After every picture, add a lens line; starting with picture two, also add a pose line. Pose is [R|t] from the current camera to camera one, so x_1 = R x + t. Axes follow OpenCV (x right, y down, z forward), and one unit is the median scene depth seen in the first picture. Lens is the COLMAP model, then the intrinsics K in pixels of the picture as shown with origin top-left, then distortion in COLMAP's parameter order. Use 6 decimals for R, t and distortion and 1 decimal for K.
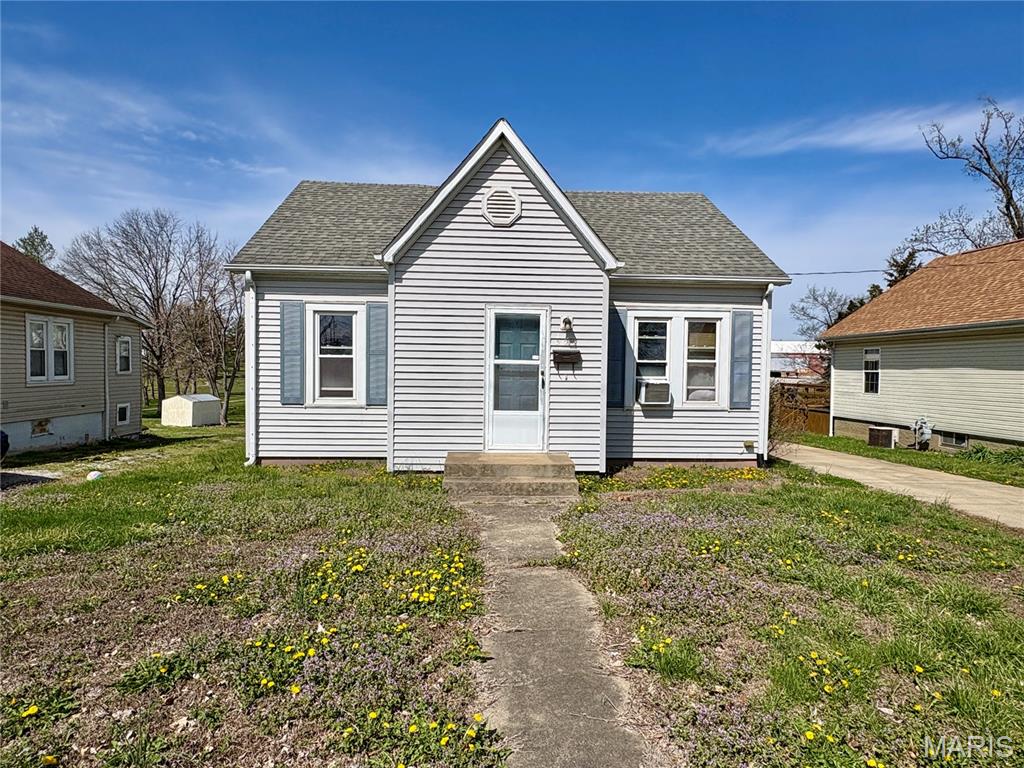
lens RADIAL K [[585.0, 0, 514.1], [0, 585.0, 390.6], [0, 0, 1]] dist [-0.008793, 0.000836]
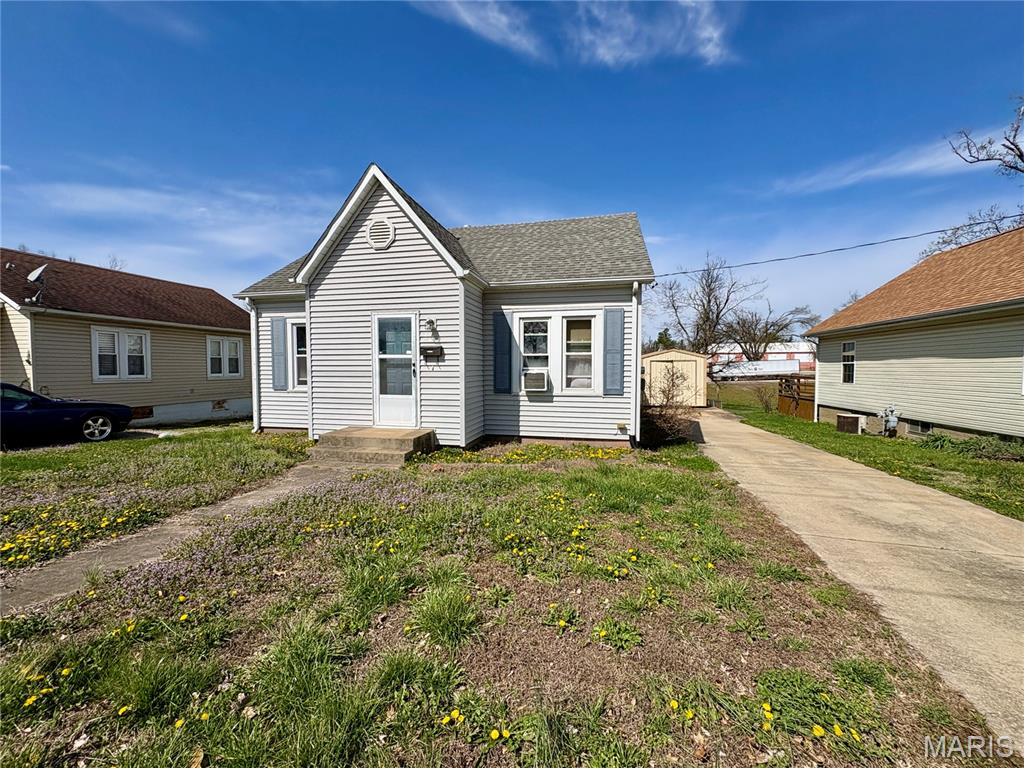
lens RADIAL K [[406.4, 0, 506.1], [0, 406.4, 385.0], [0, 0, 1]] dist [-0.000698, 0.000450]
pose [[0.962968, -0.001889, -0.269608, 0.402942], [0.002400, 0.999996, 0.001565, 0.010414], [0.269604, -0.002154, 0.962969, 0.189118]]
